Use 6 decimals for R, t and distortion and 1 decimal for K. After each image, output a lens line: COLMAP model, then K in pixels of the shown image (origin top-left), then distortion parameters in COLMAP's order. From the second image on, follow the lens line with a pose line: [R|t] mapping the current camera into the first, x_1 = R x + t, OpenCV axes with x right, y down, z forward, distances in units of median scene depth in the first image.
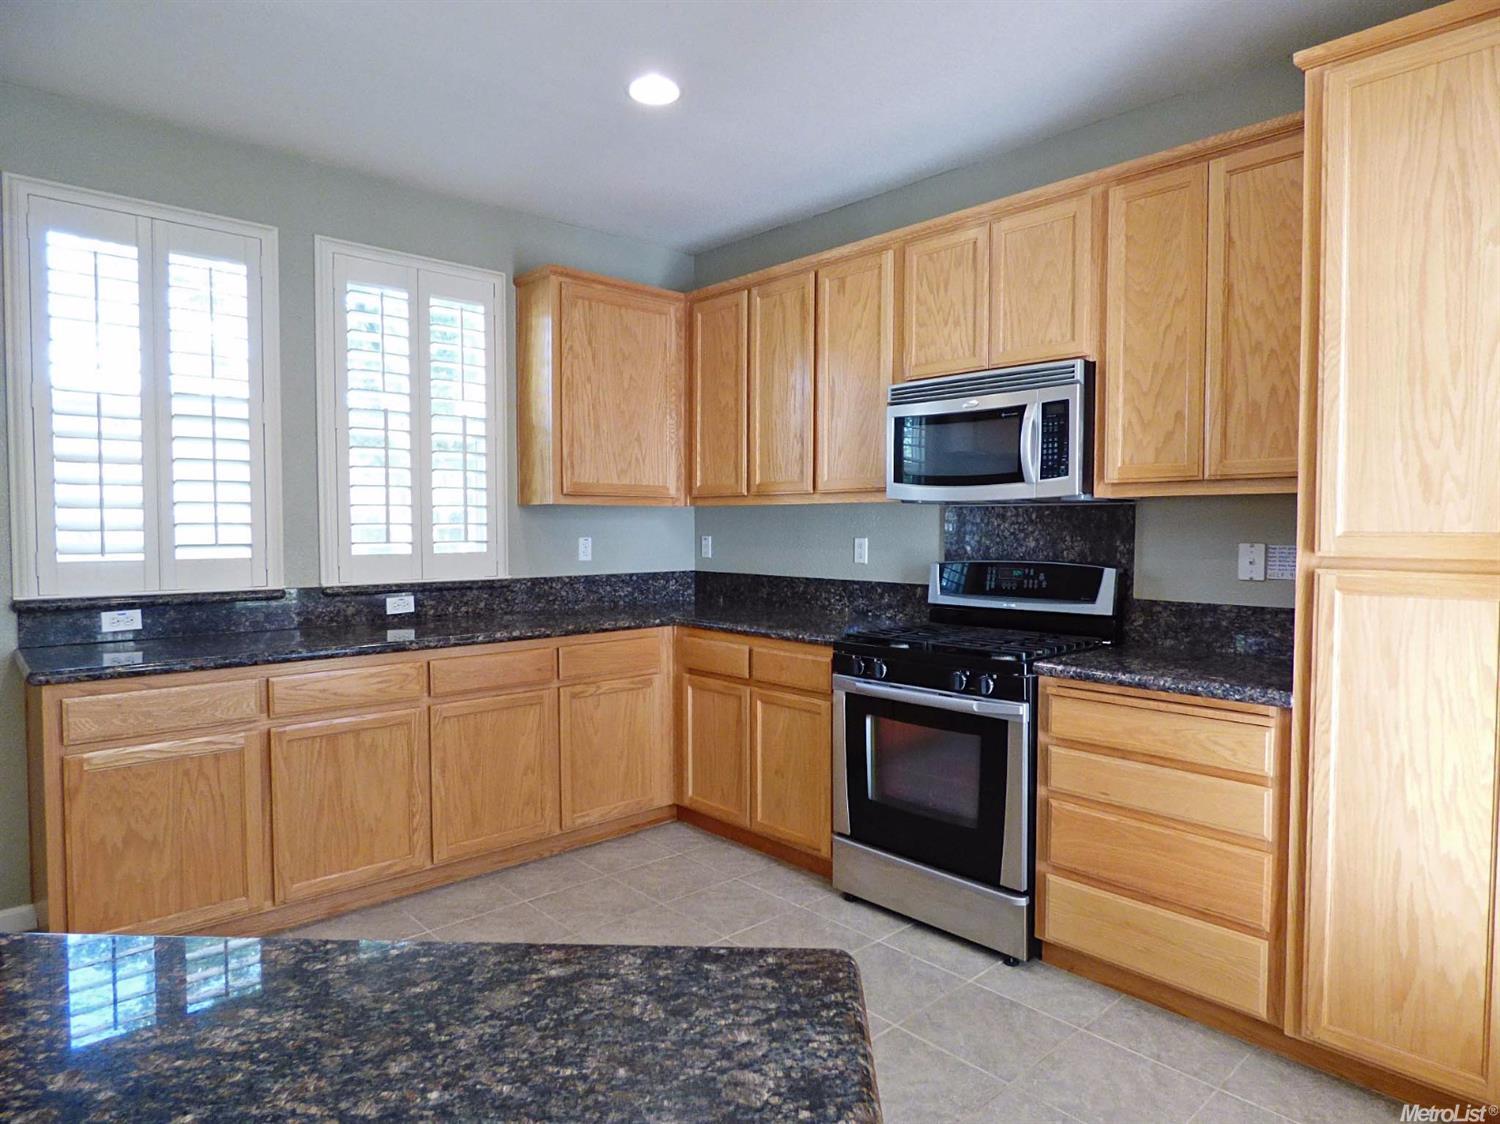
lens RADIAL K [[900.6, 0, 753.6], [0, 900.6, 564.0], [0, 0, 1]] dist [-0.004320, -0.002407]
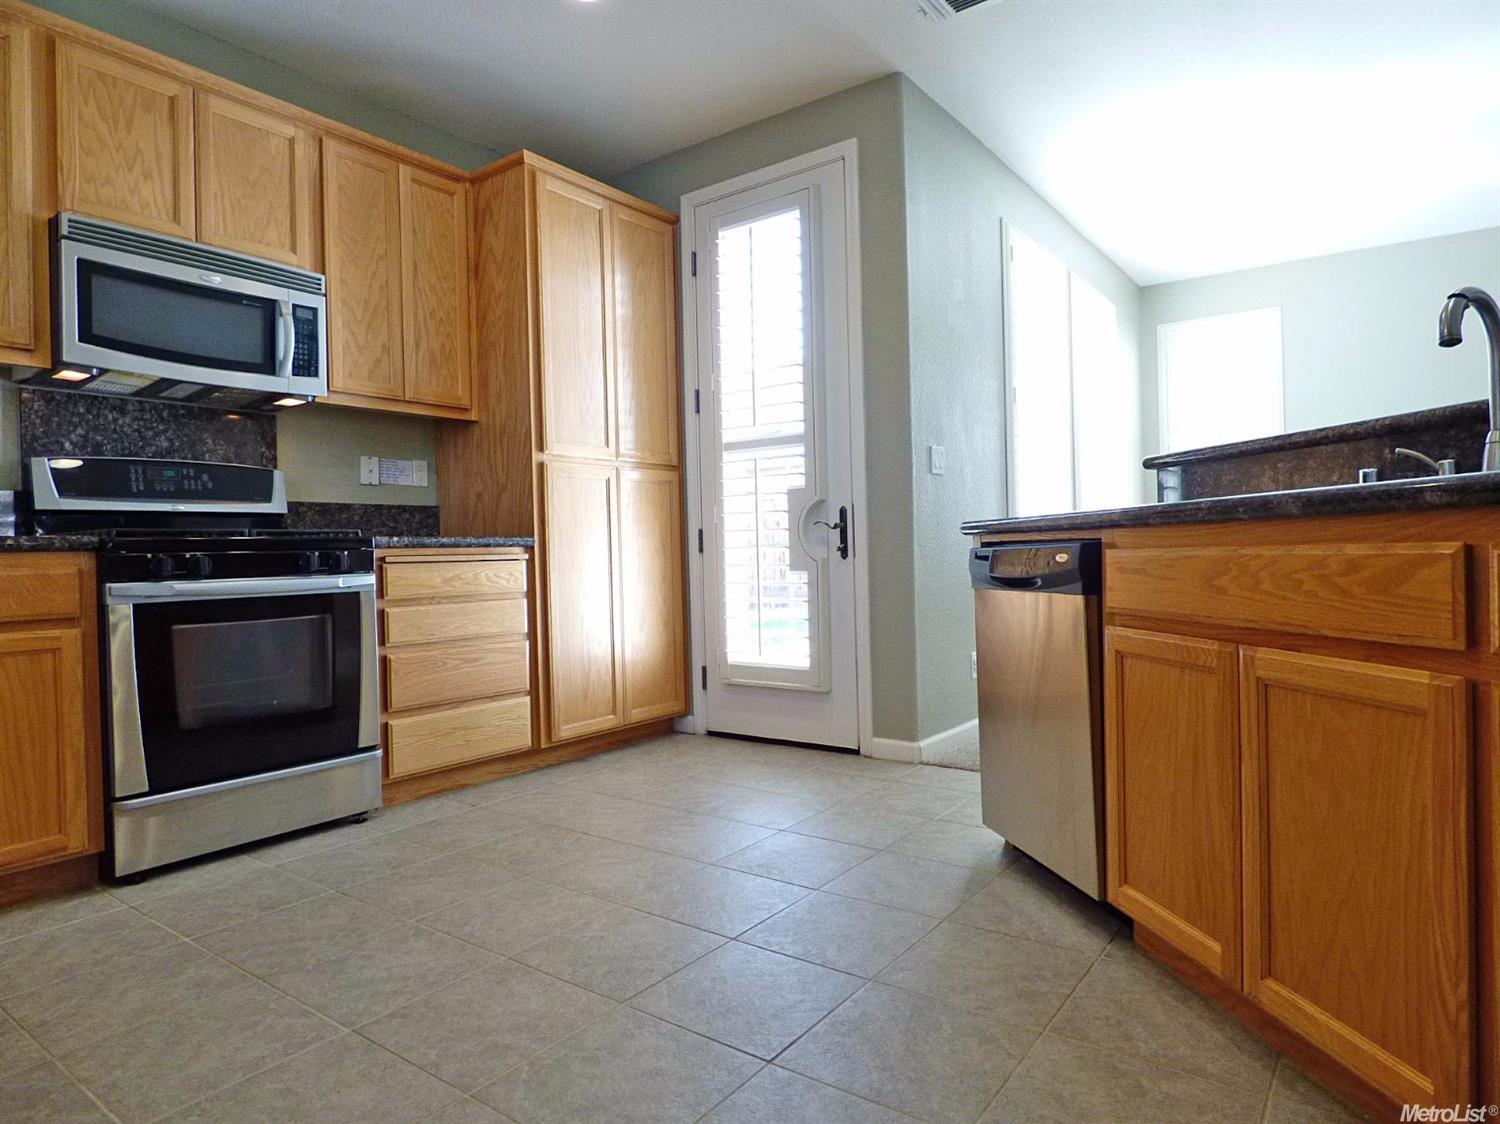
lens RADIAL K [[900.6, 0, 755.2], [0, 900.6, 563.9], [0, 0, 1]] dist [-0.004320, -0.002407]
pose [[-0.186930, -0.009313, 0.982329, -0.771430], [0.063387, 0.997757, 0.021521, 0.129486], [-0.980326, 0.066289, -0.185921, 0.645875]]
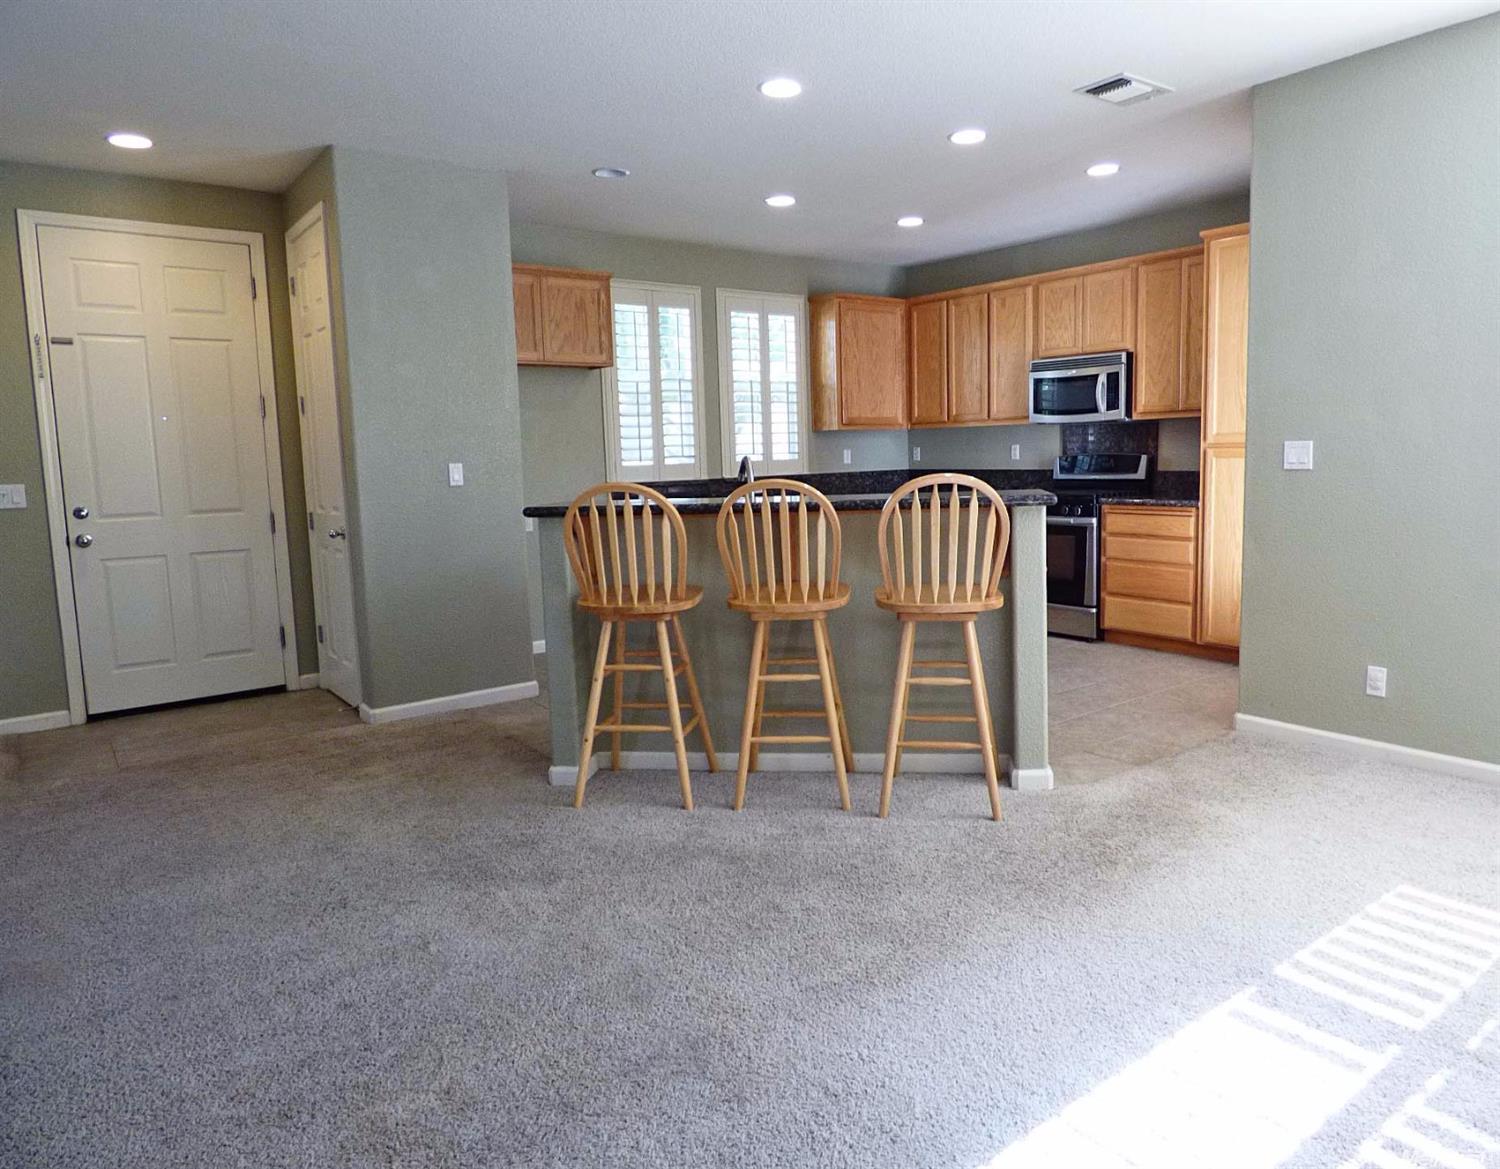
lens RADIAL K [[1005.7, 0, 801.3], [0, 1005.7, 568.1], [0, 0, 1]] dist [-0.001114, 0.000093]
pose [[0.996225, -0.017163, -0.085093, -0.168013], [0.023703, 0.996791, 0.076457, 0.064967], [0.083507, -0.078186, 0.993435, -1.260076]]
